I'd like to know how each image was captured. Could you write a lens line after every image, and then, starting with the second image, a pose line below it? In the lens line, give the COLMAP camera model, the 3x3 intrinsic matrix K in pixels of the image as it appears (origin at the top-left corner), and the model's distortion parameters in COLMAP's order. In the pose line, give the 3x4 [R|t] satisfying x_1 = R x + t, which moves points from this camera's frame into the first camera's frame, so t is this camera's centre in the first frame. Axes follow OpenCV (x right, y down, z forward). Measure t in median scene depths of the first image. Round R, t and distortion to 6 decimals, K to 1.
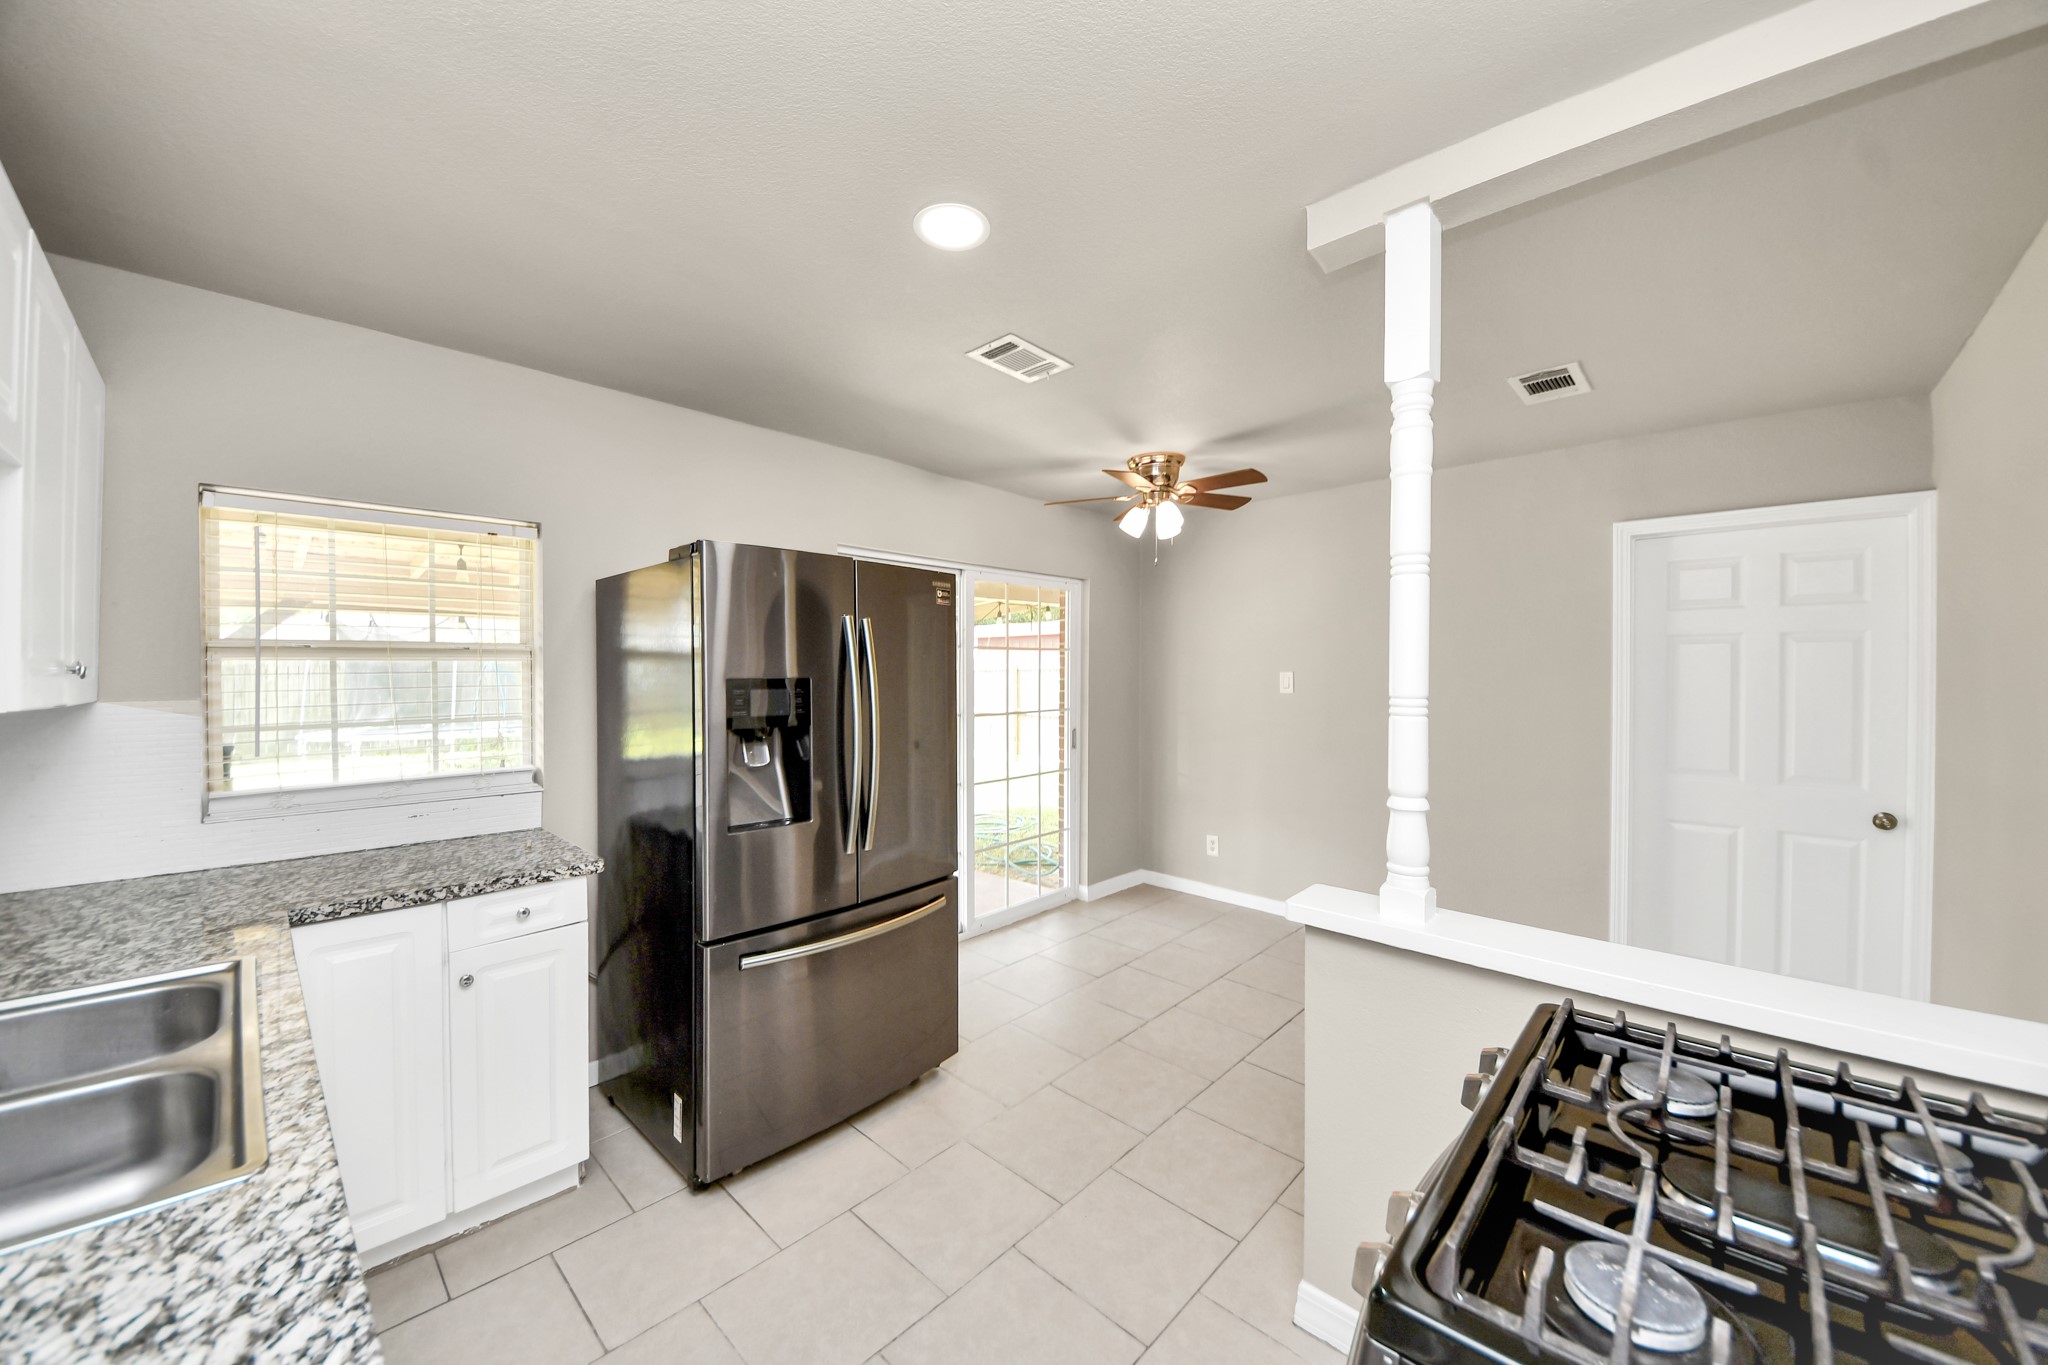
lens RADIAL K [[735.8, 0, 1029.5], [0, 735.8, 672.1], [0, 0, 1]] dist [0.000930, -0.013211]
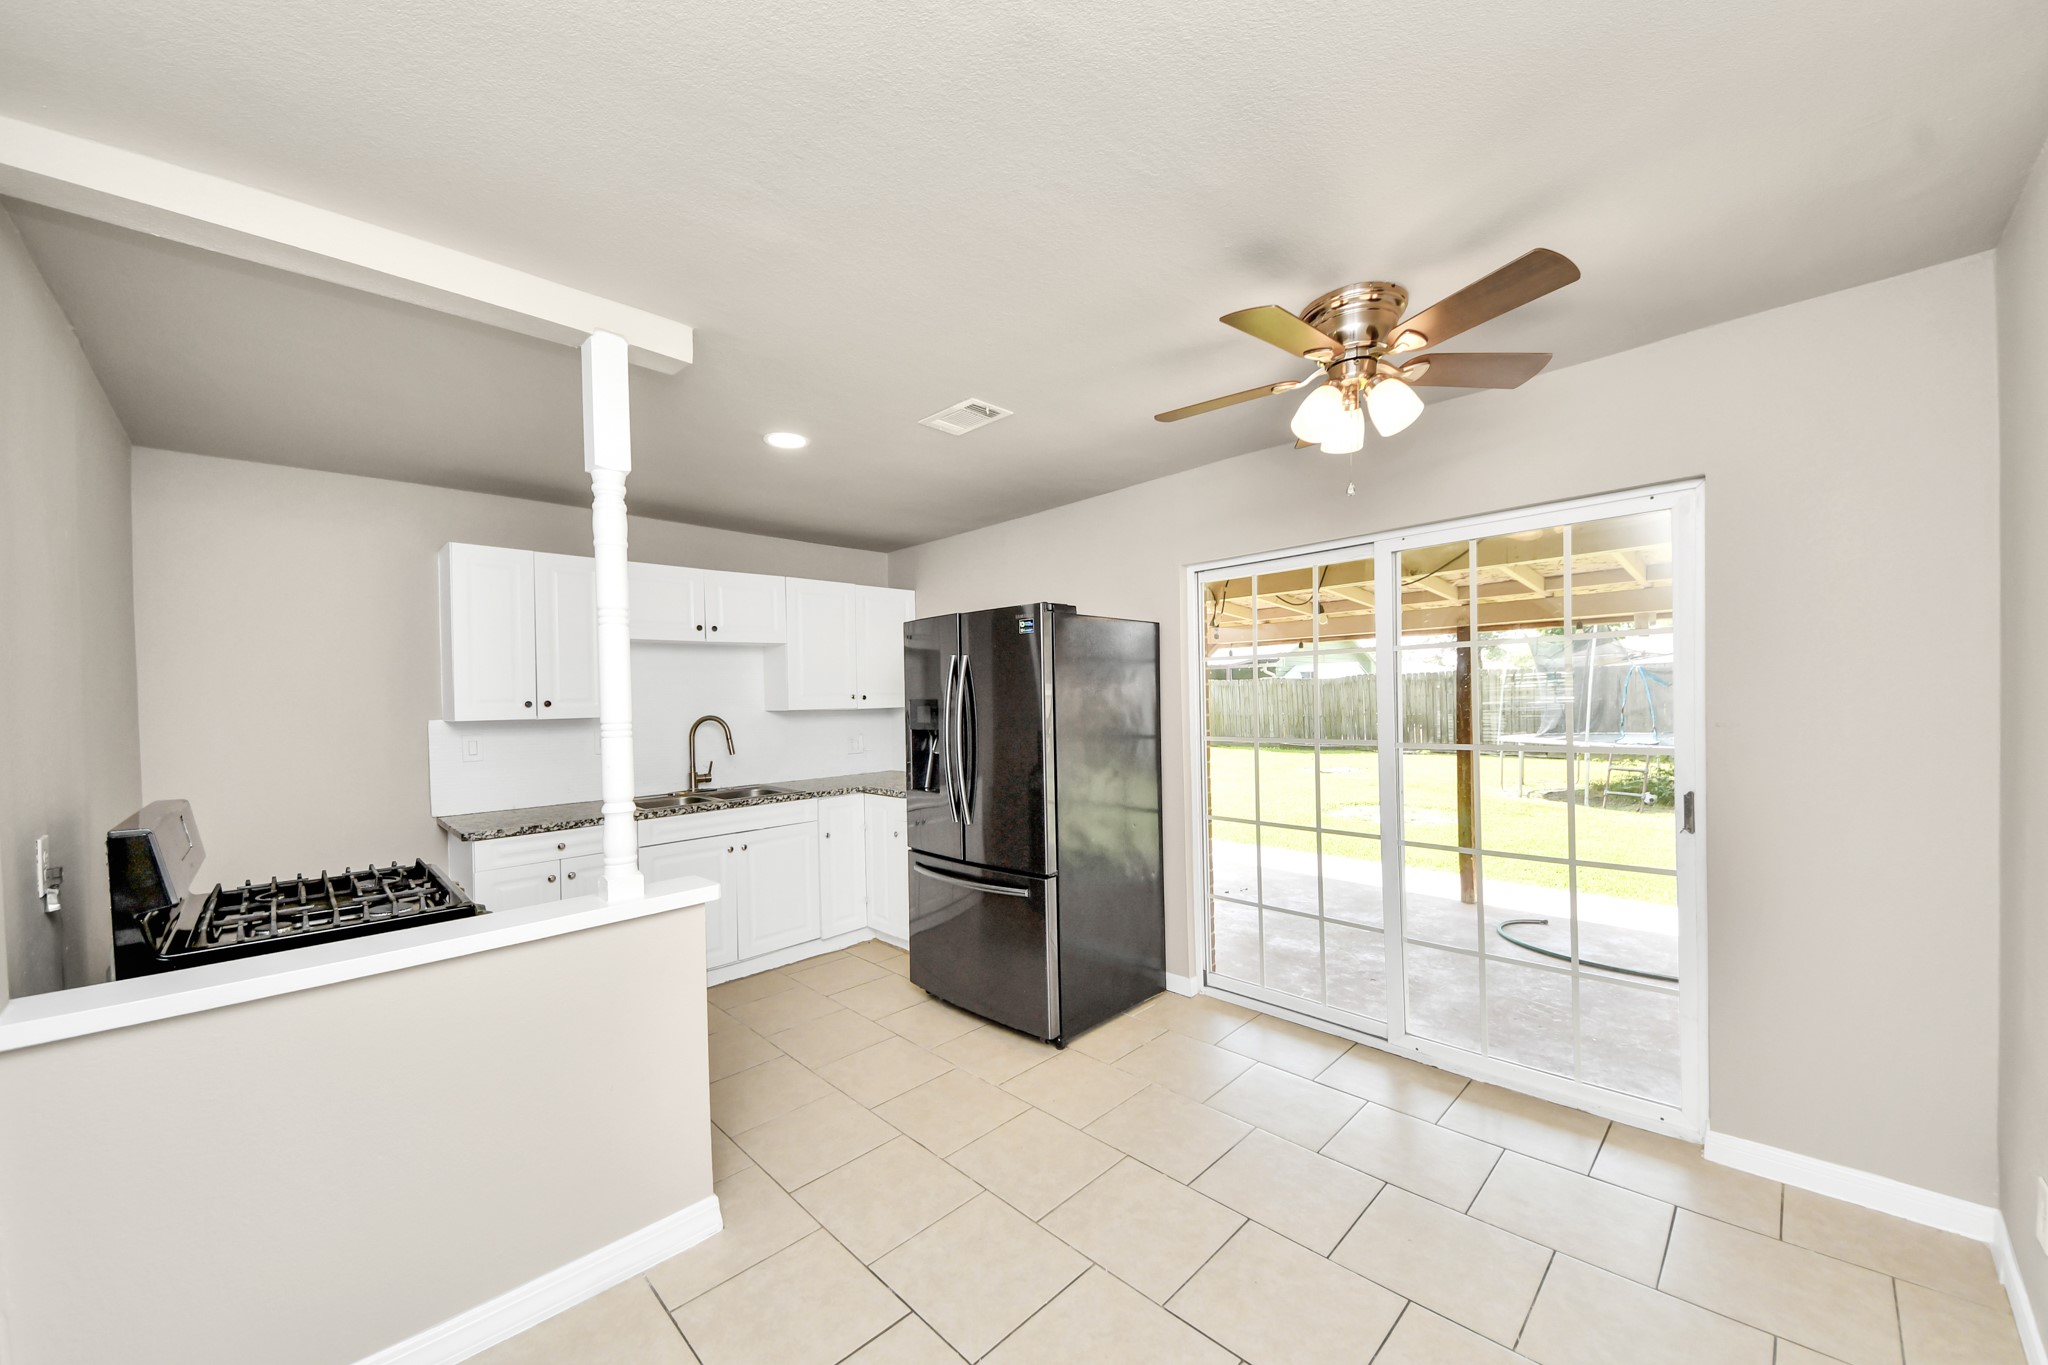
lens RADIAL K [[751.7, 0, 1027.6], [0, 751.7, 711.5], [0, 0, 1]] dist [0.039837, -0.014579]
pose [[-0.052450, 0.021852, -0.998384, 1.159226], [0.024769, 0.999481, 0.020575, 0.004974], [0.998316, -0.023649, -0.052964, 1.175815]]
